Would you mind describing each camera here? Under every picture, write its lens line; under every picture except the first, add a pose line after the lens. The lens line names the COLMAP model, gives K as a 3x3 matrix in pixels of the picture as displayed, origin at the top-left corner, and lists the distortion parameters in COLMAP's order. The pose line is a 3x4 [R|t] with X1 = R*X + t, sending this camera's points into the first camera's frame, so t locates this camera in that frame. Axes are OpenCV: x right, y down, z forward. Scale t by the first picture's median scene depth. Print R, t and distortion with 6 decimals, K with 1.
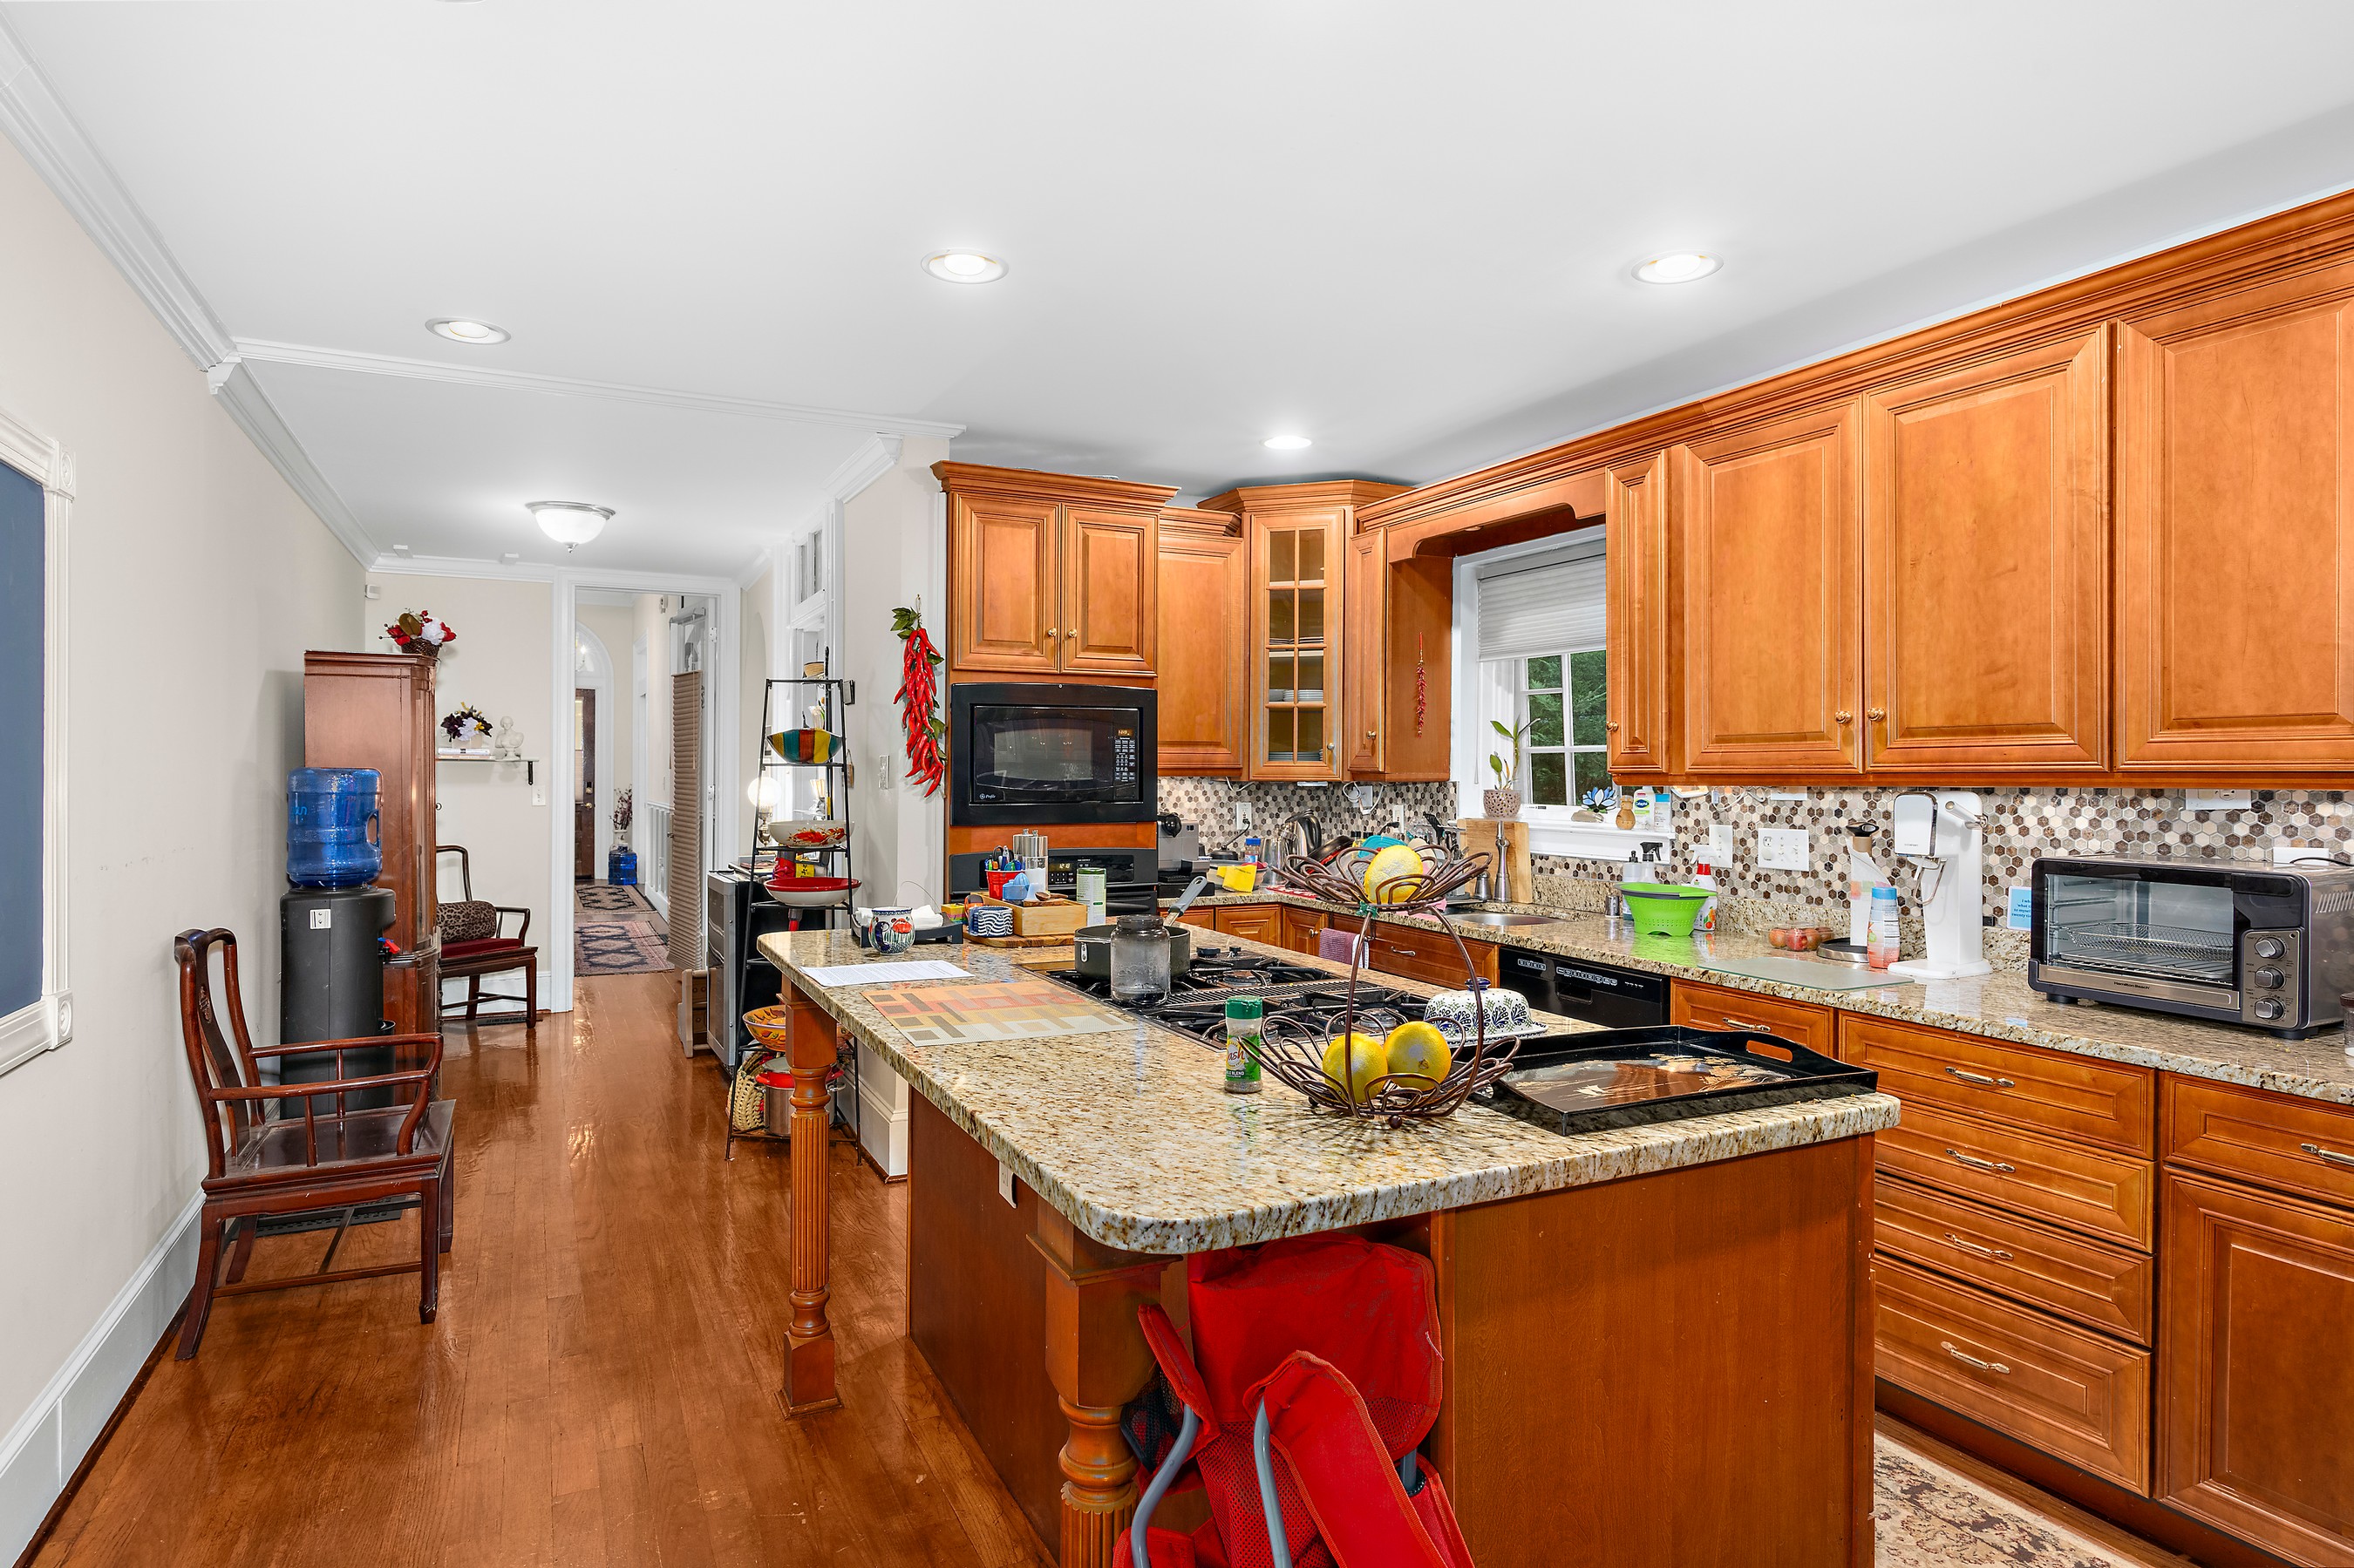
lens RADIAL K [[1262.4, 0, 1173.0], [0, 1262.4, 764.2], [0, 0, 1]] dist [-0.000822, -0.001077]
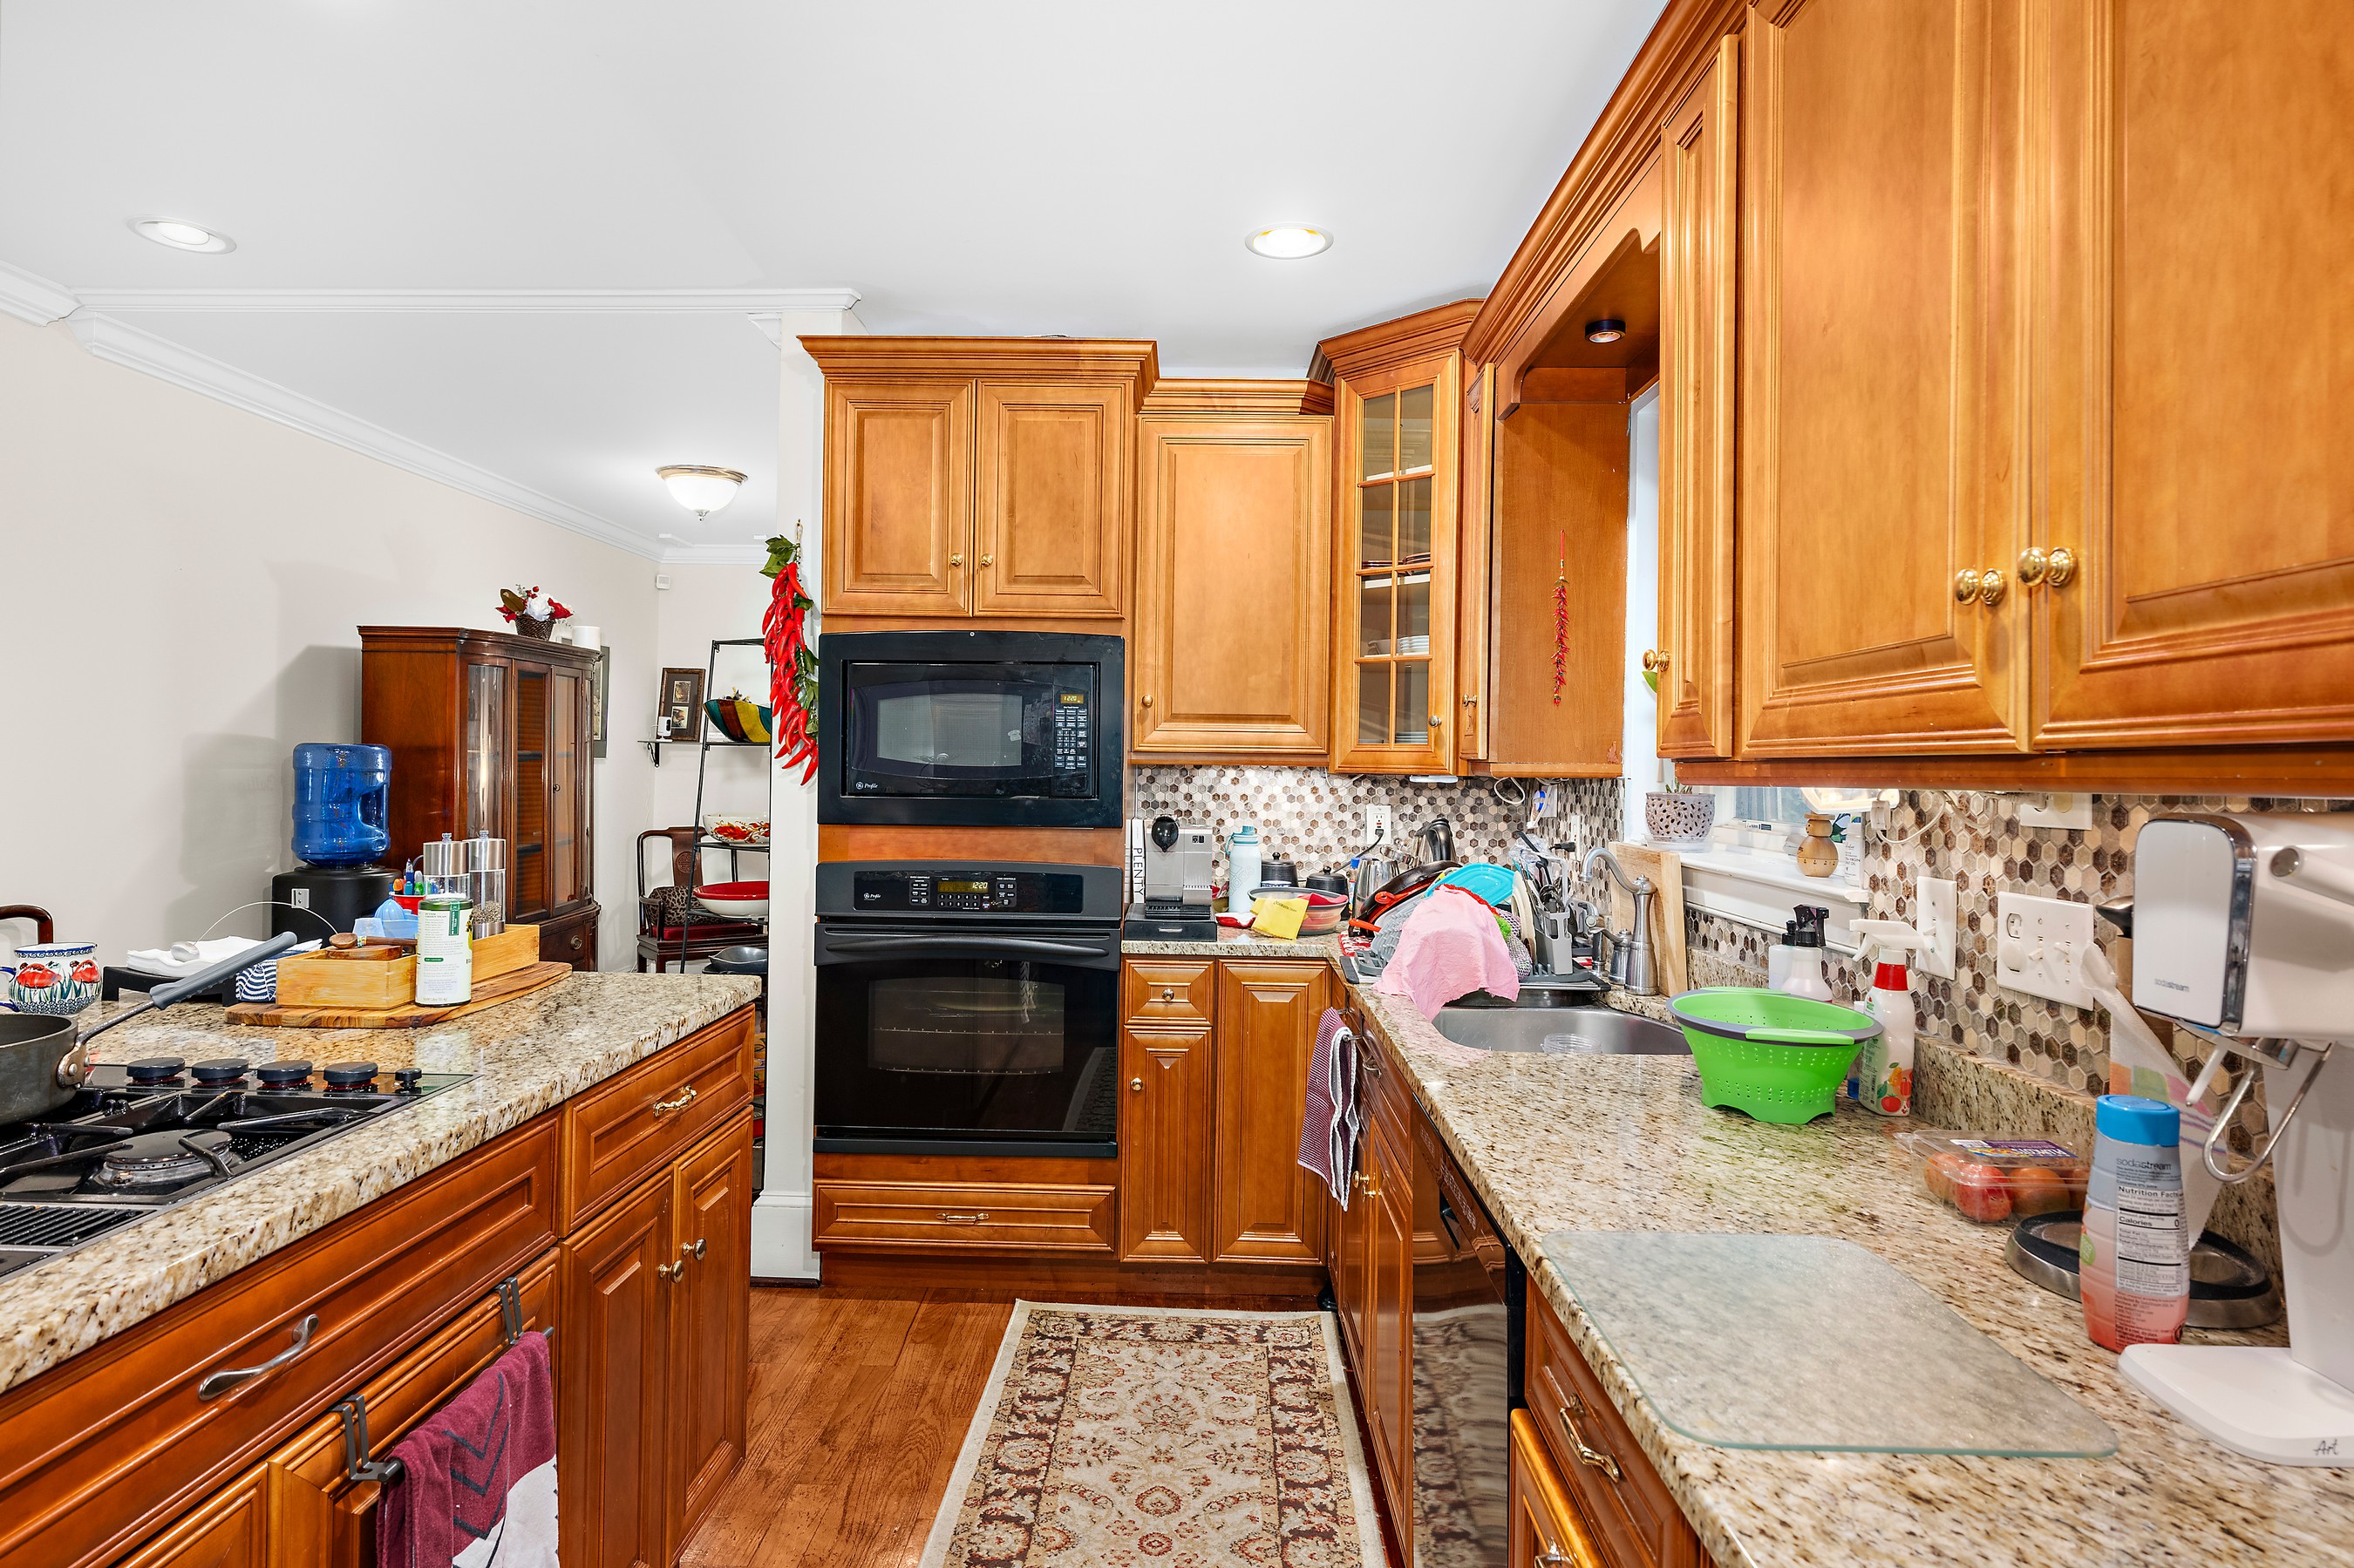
lens RADIAL K [[1262.4, 0, 1173.0], [0, 1262.4, 764.2], [0, 0, 1]] dist [-0.000822, -0.001077]
pose [[0.880420, 0.011847, -0.474046, 0.362655], [-0.011674, 0.999926, 0.003309, 0.008627], [0.474050, 0.002621, 0.880494, 0.431518]]
